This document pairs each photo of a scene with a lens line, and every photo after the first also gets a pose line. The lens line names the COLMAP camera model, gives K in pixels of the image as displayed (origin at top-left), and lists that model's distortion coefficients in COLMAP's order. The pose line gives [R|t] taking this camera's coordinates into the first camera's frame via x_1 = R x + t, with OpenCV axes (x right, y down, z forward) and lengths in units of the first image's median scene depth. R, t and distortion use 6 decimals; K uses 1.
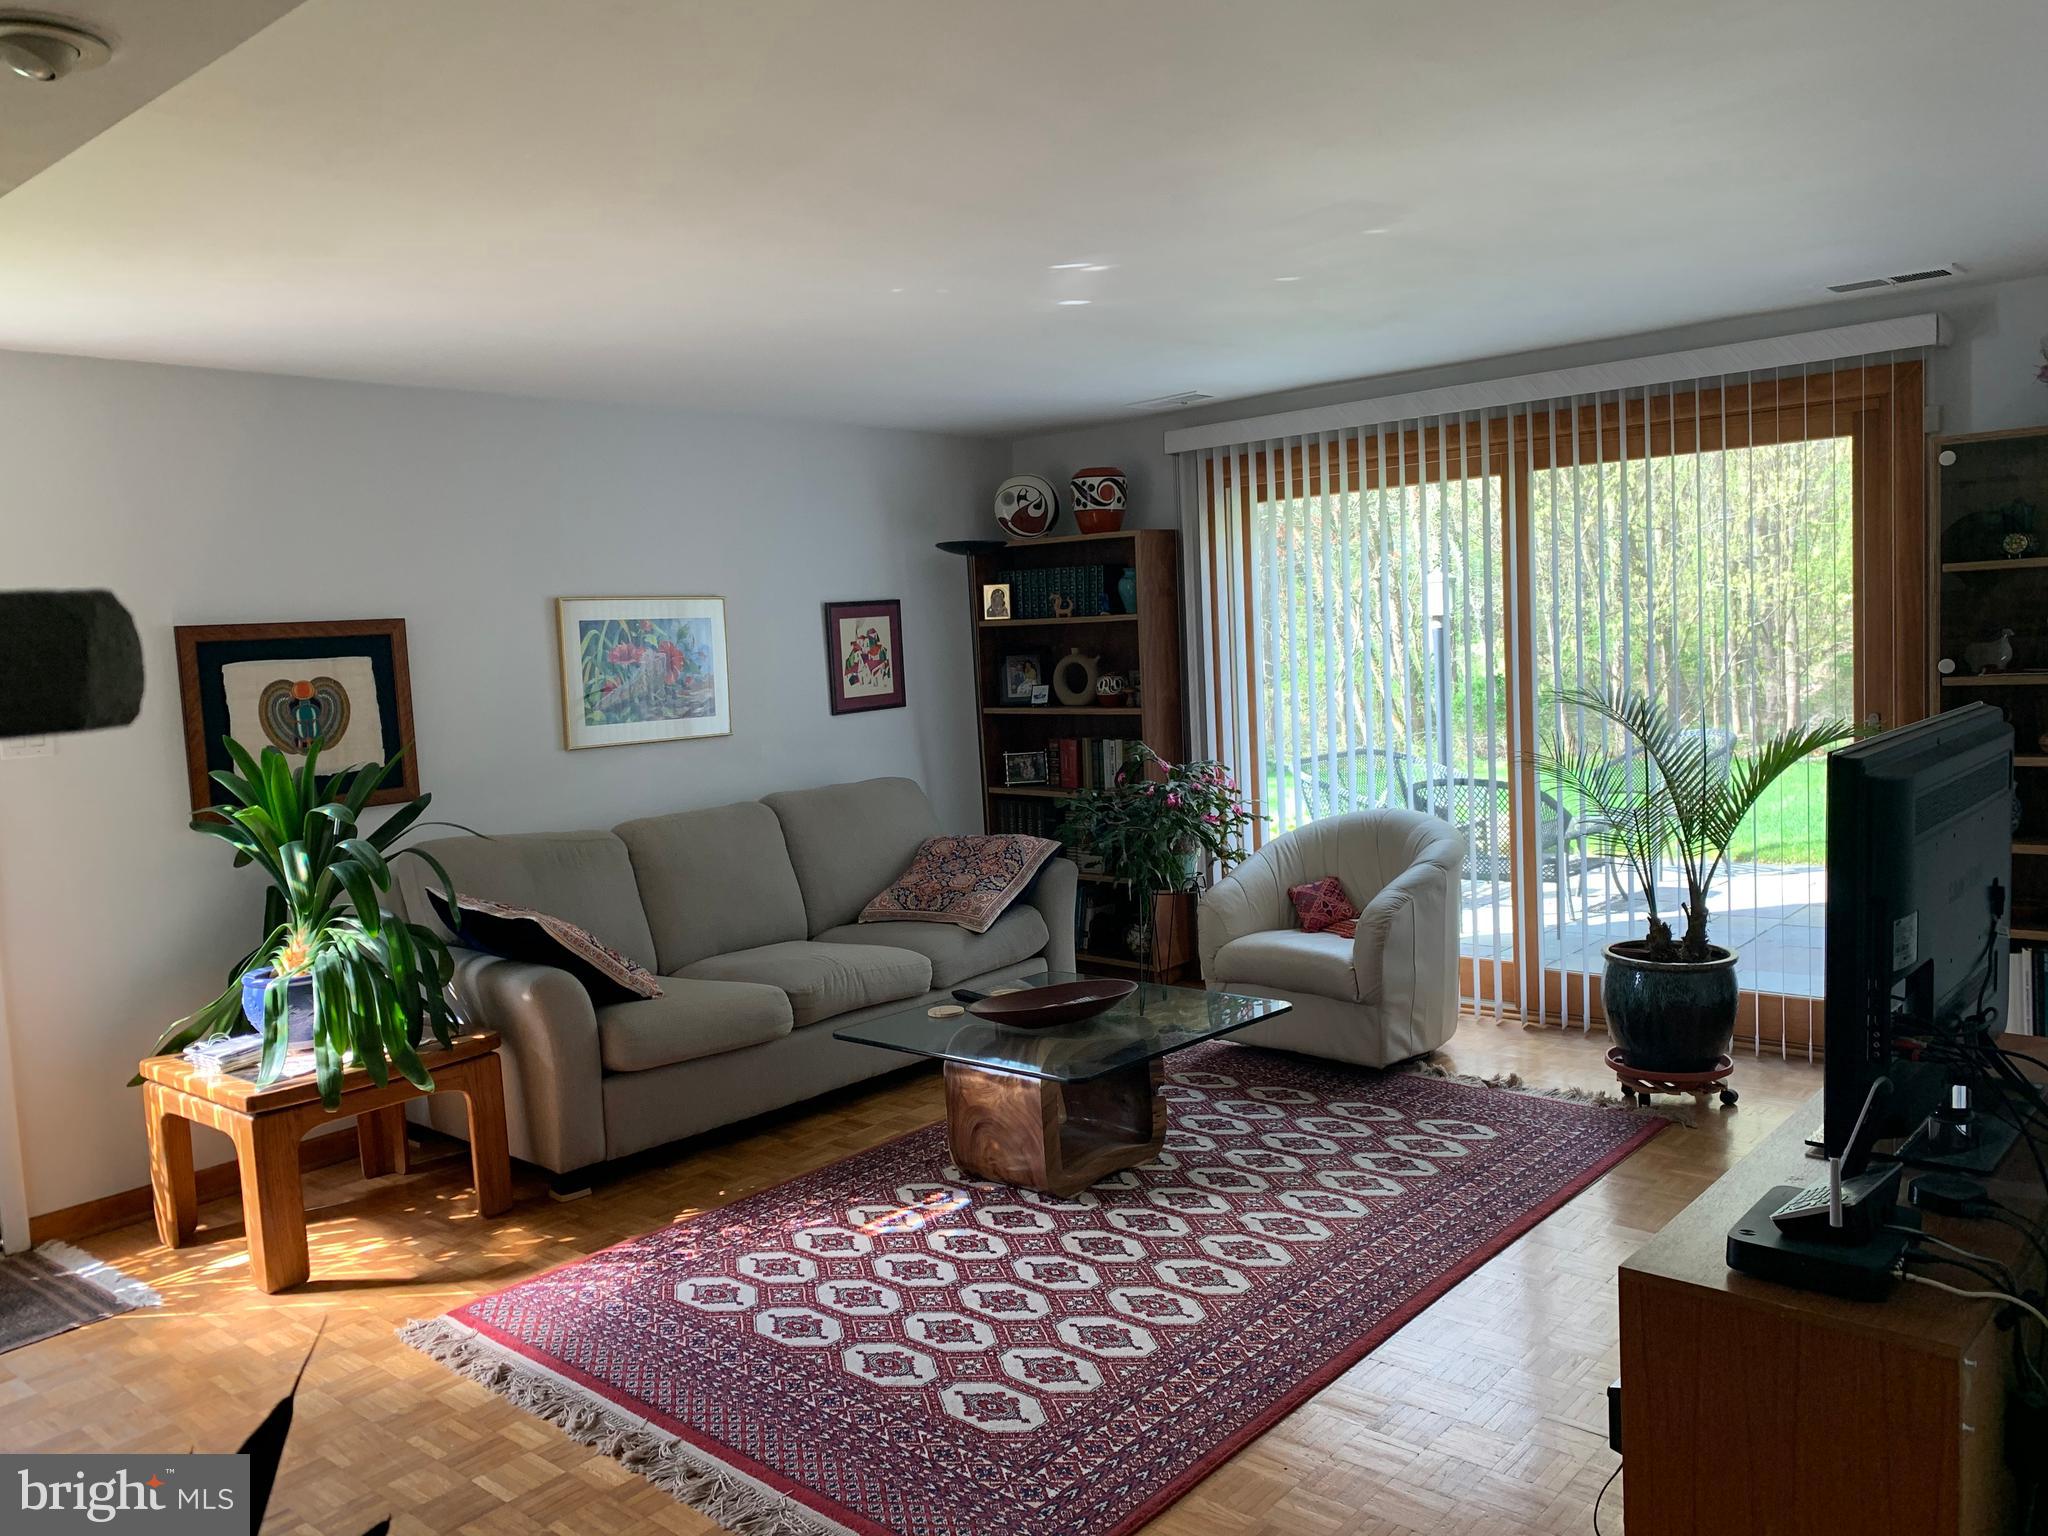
lens RADIAL K [[1579.5, 0, 1018.3], [0, 1579.5, 762.2], [0, 0, 1]] dist [0.029288, -0.008127]
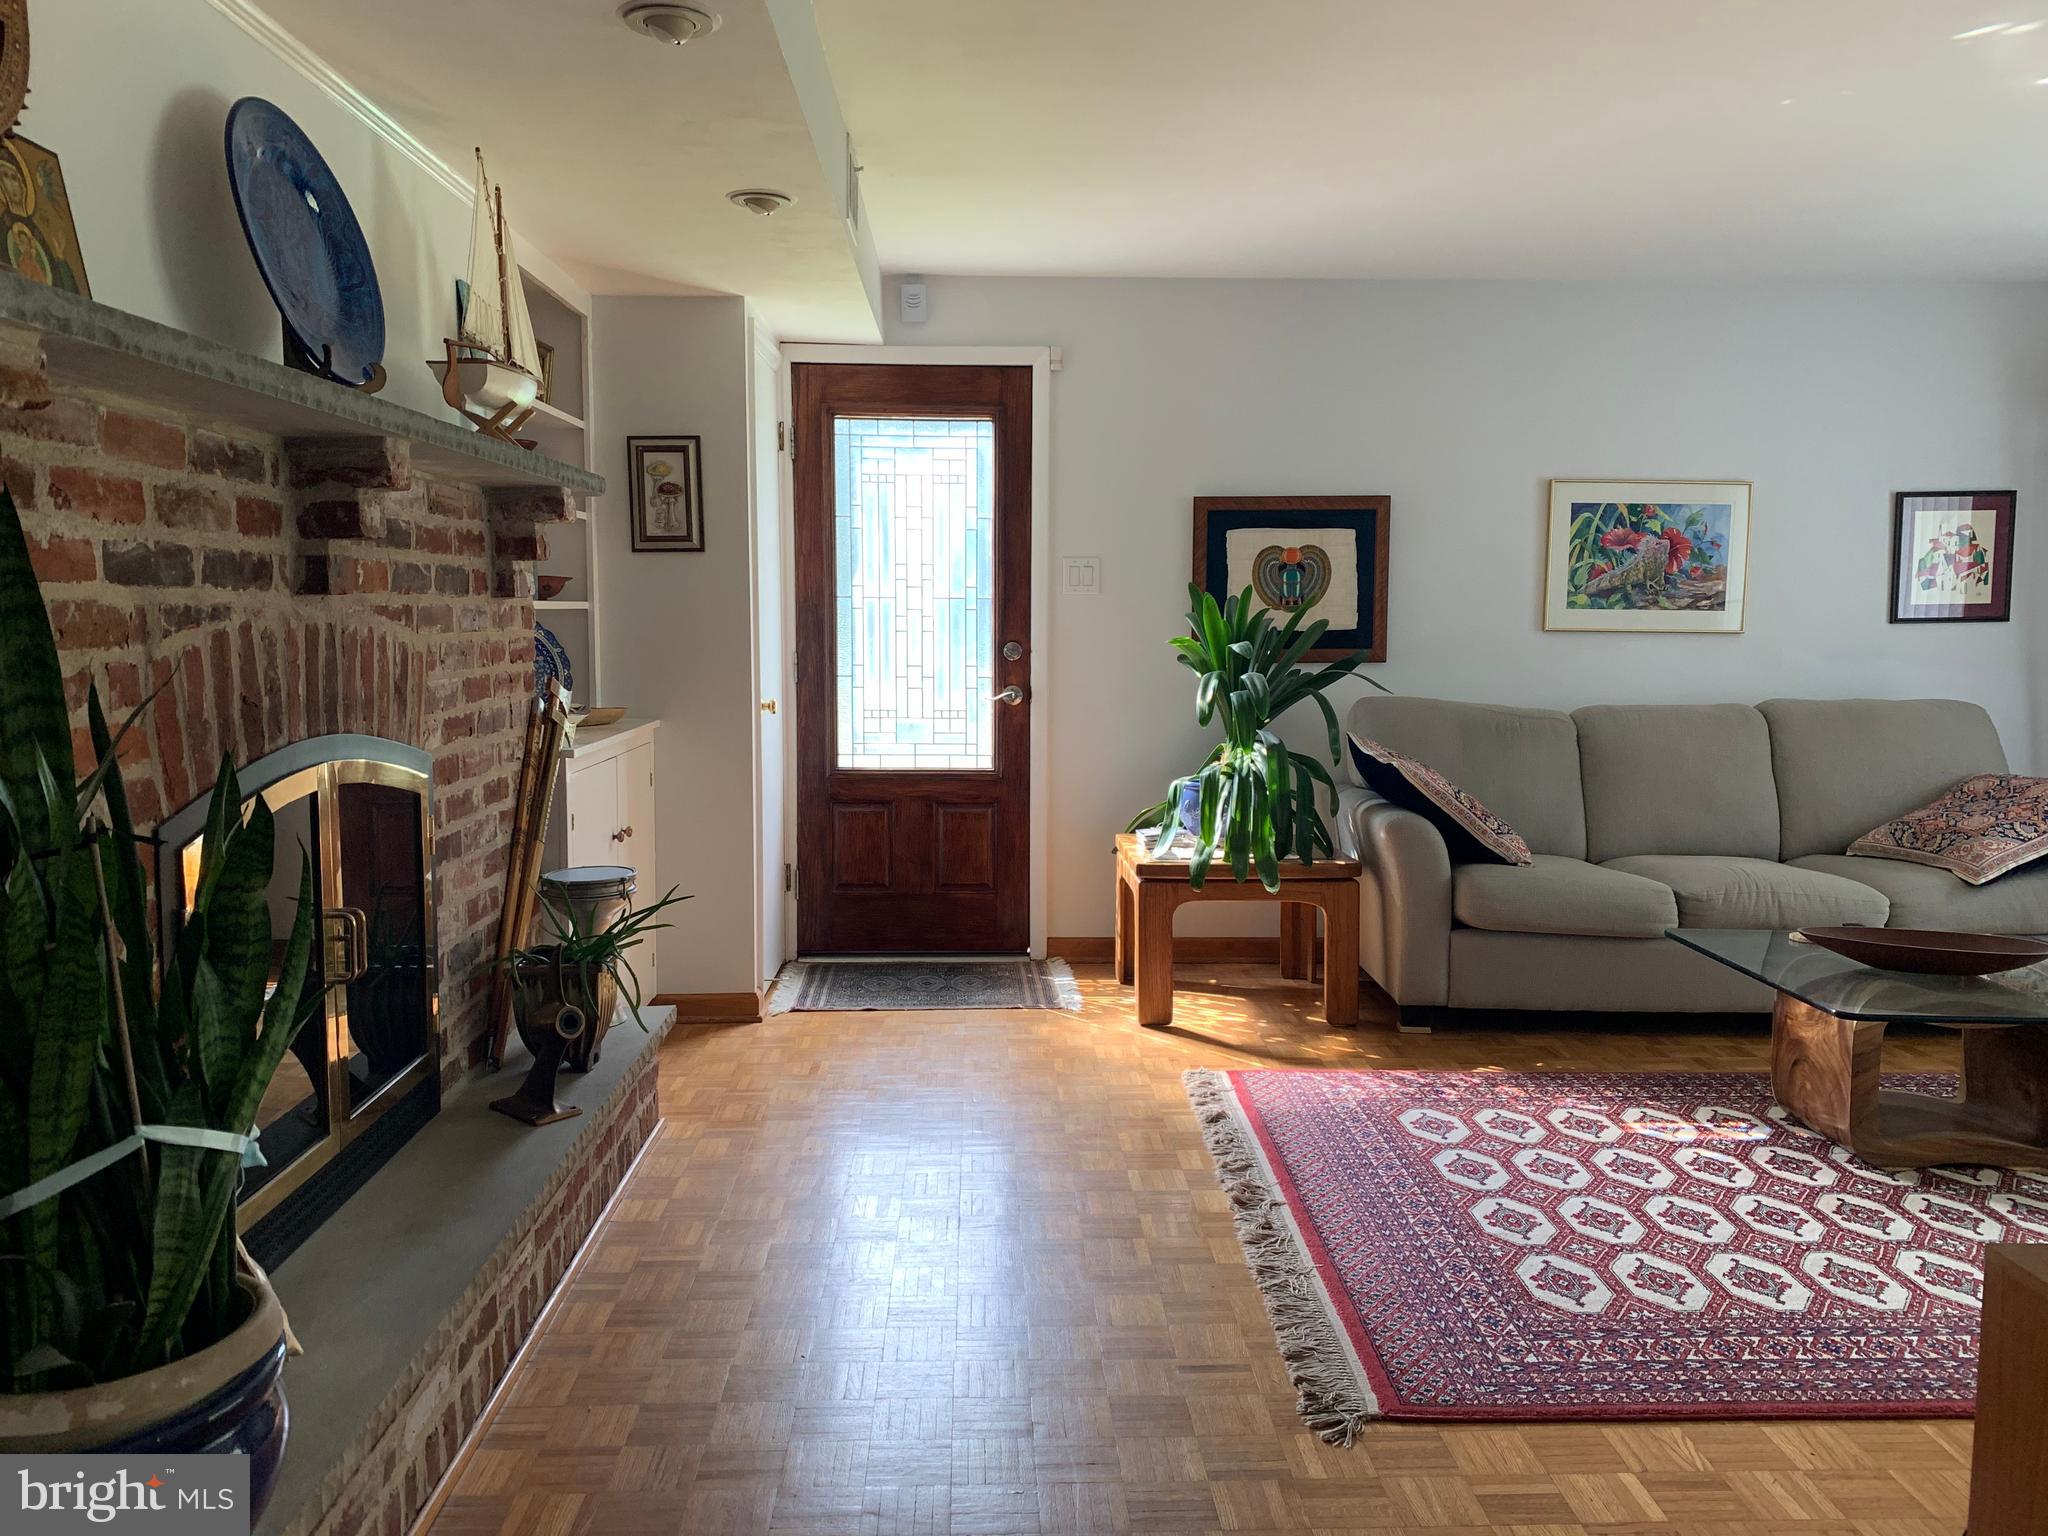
lens RADIAL K [[1571.6, 0, 1009.0], [0, 1571.6, 755.0], [0, 0, 1]] dist [0.087062, -0.103002]
pose [[0.678677, 0.122759, -0.724105, 0.309963], [-0.101674, 0.992143, 0.072904, 0.043129], [0.727365, 0.024144, 0.685826, 0.073220]]
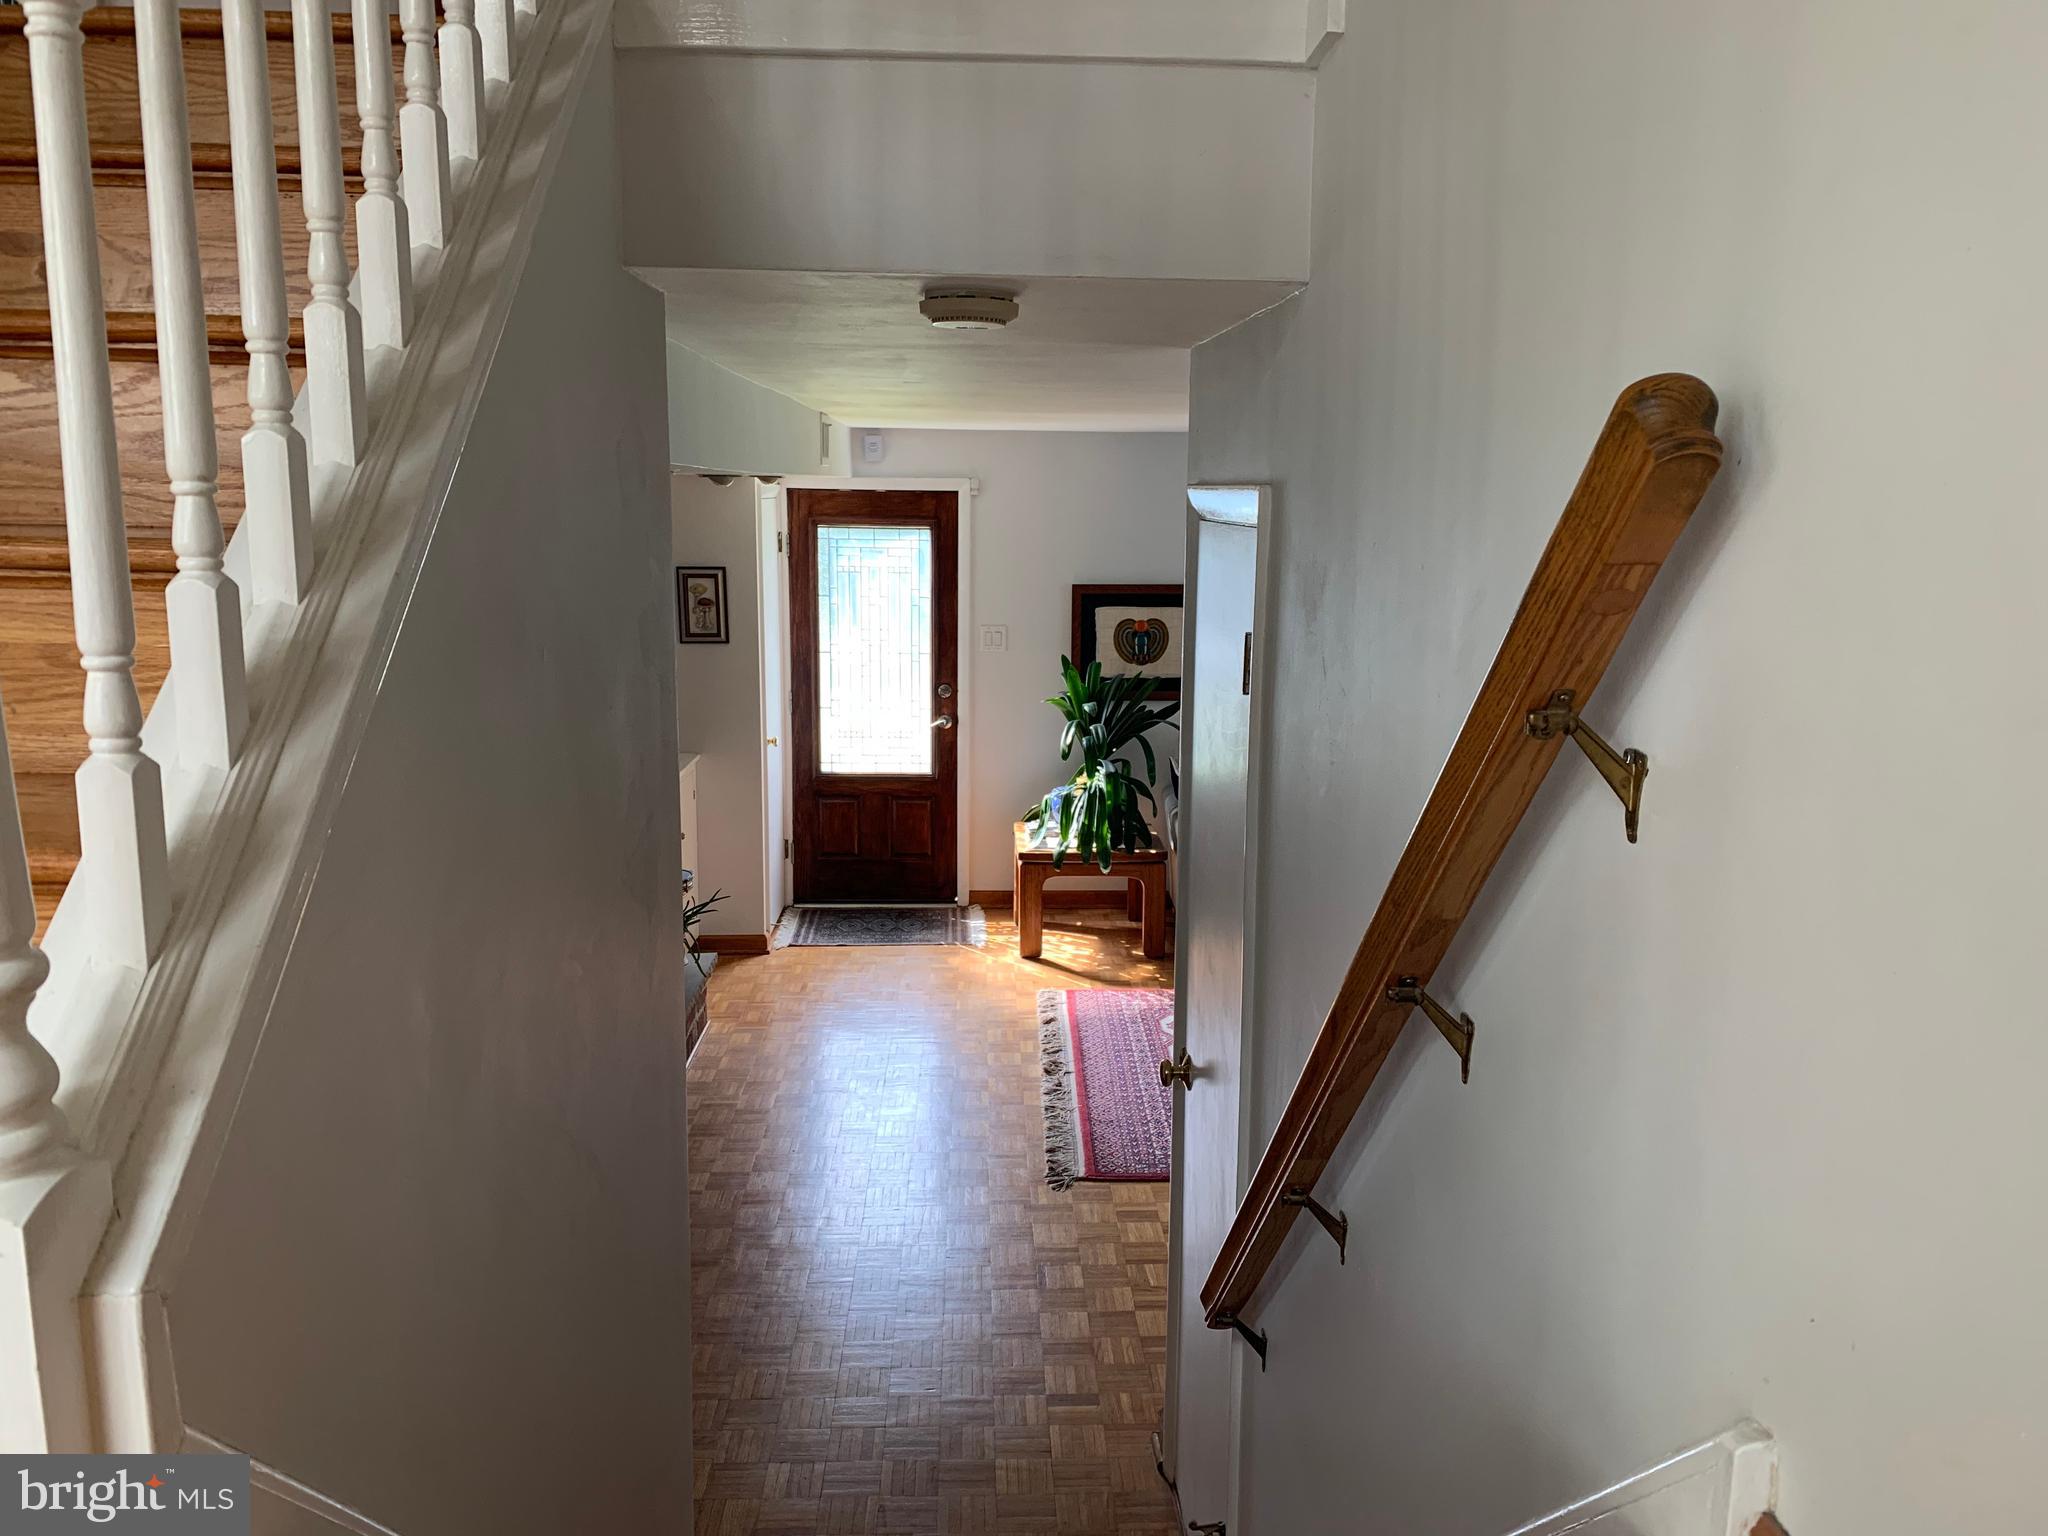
lens RADIAL K [[1555.3, 0, 1030.0], [0, 1555.3, 759.8], [0, 0, 1]] dist [0.072711, -0.001949]
pose [[0.687108, 0.183193, -0.703081, 0.749650], [-0.108983, 0.982729, 0.149551, -0.163078], [0.718335, -0.026133, 0.695206, -0.250858]]
